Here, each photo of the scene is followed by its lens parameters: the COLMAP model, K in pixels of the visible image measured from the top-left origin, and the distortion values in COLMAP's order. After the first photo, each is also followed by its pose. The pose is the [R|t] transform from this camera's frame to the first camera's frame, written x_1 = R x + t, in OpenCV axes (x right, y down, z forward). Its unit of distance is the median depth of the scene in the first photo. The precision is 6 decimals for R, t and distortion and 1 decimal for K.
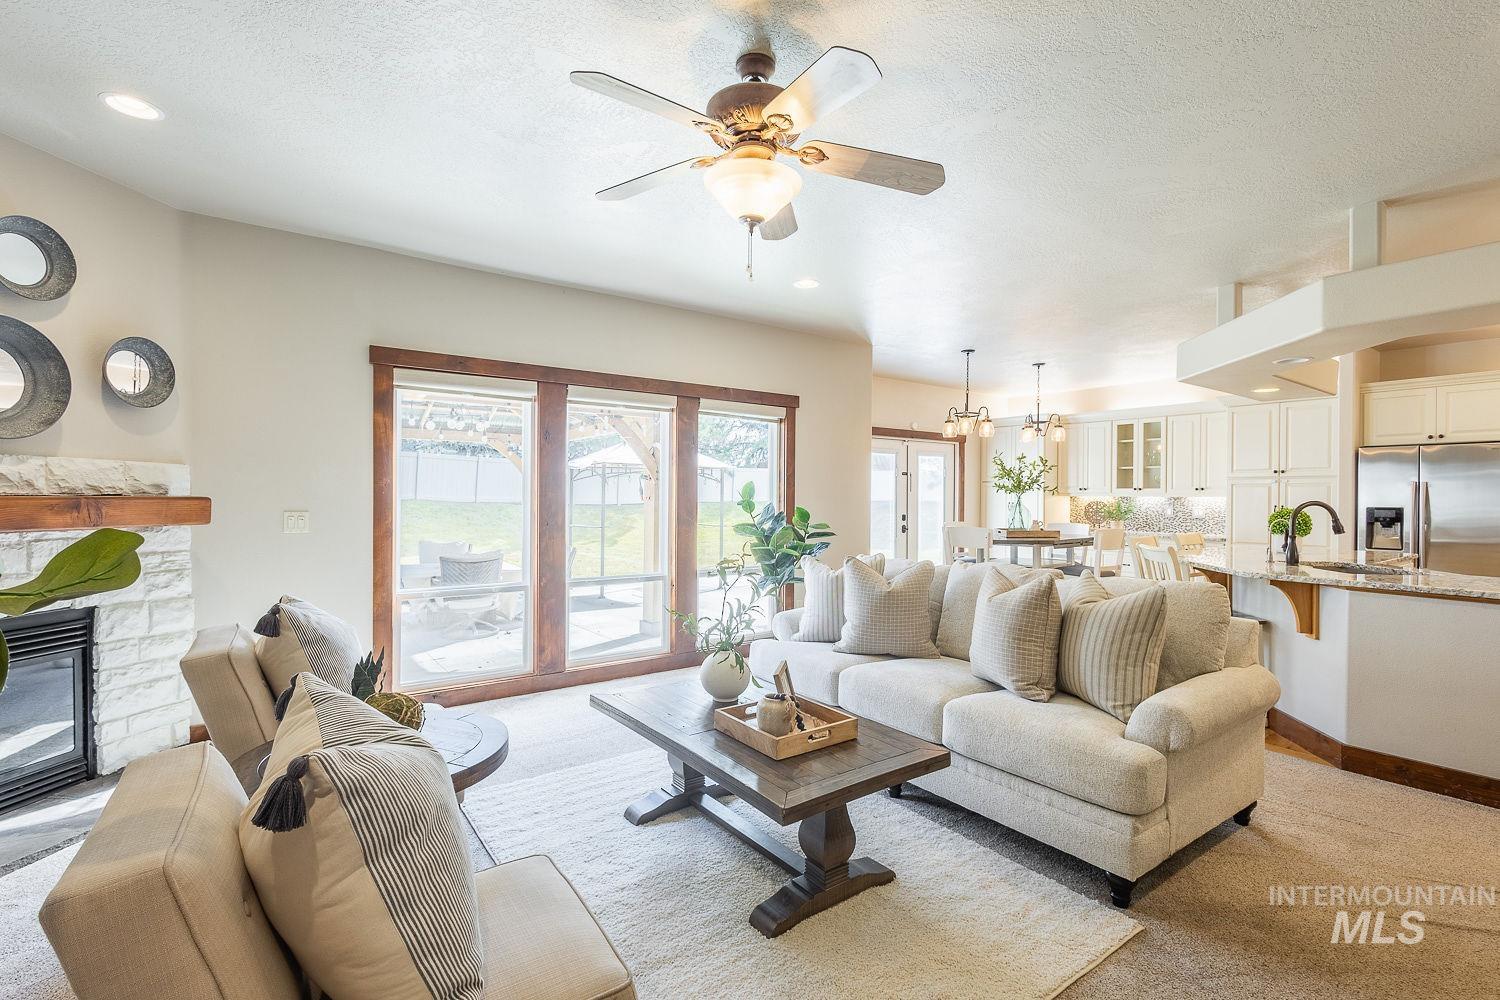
lens RADIAL K [[691.3, 0, 746.9], [0, 691.3, 488.9], [0, 0, 1]] dist [0.003008, 0.000351]
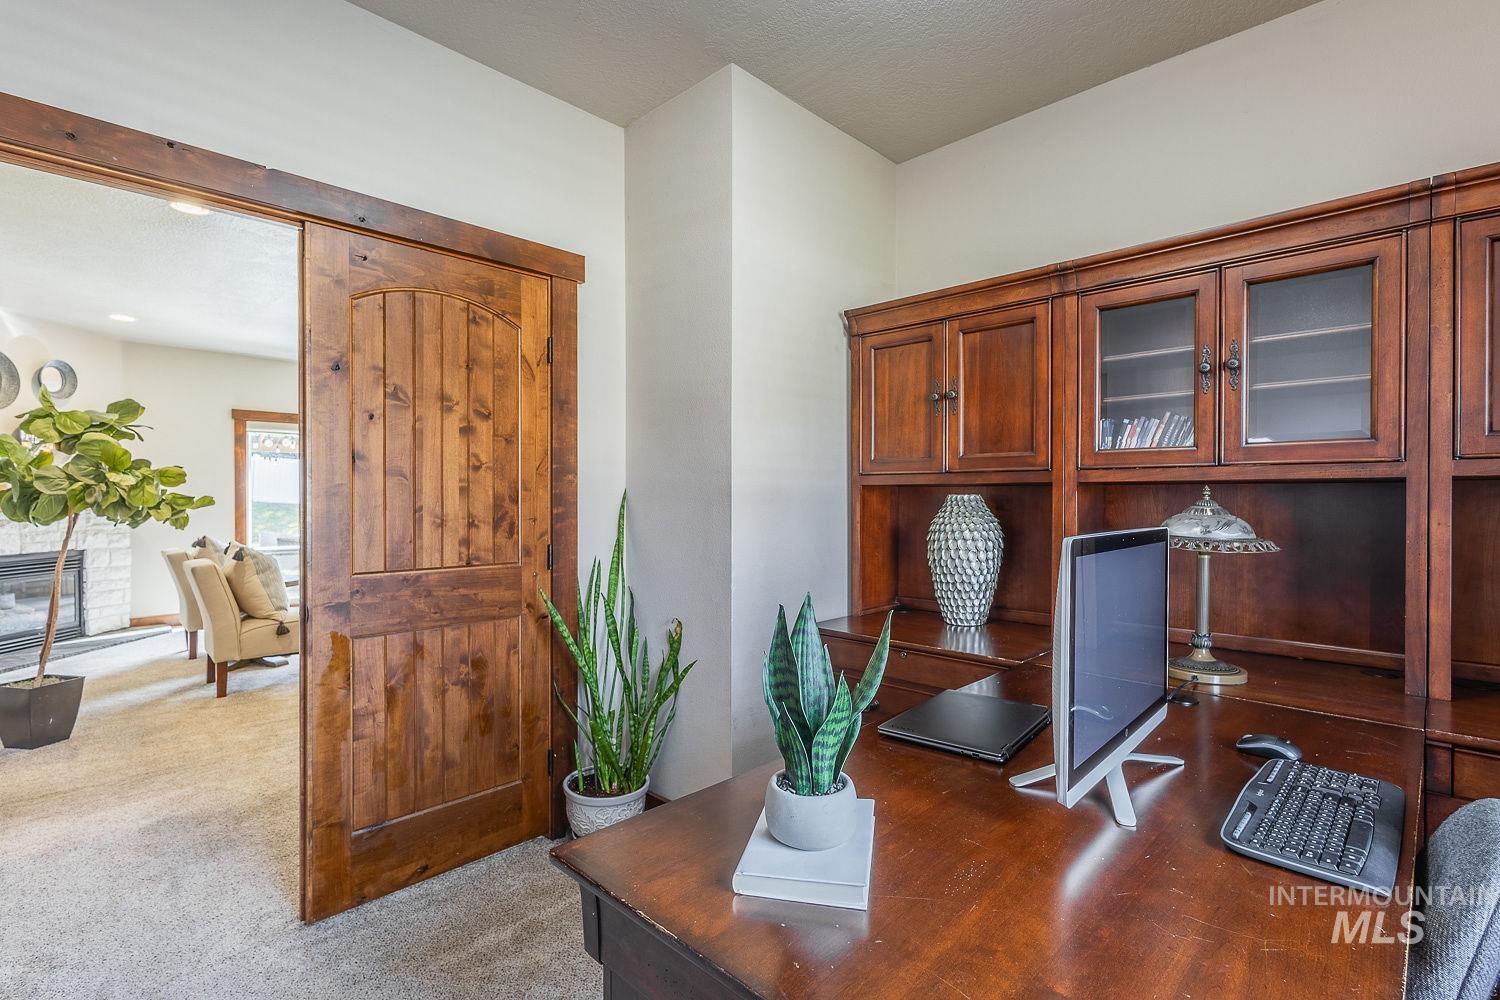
lens RADIAL K [[698.0, 0, 750.0], [0, 698.0, 500.0], [0, 0, 1]] dist [0.001619, -0.000458]
pose [[0.984706, -0.006718, 0.174094, 0.438790], [0.004212, 0.999882, 0.014761, 0.005618], [-0.174173, -0.013801, 0.984618, -0.972804]]
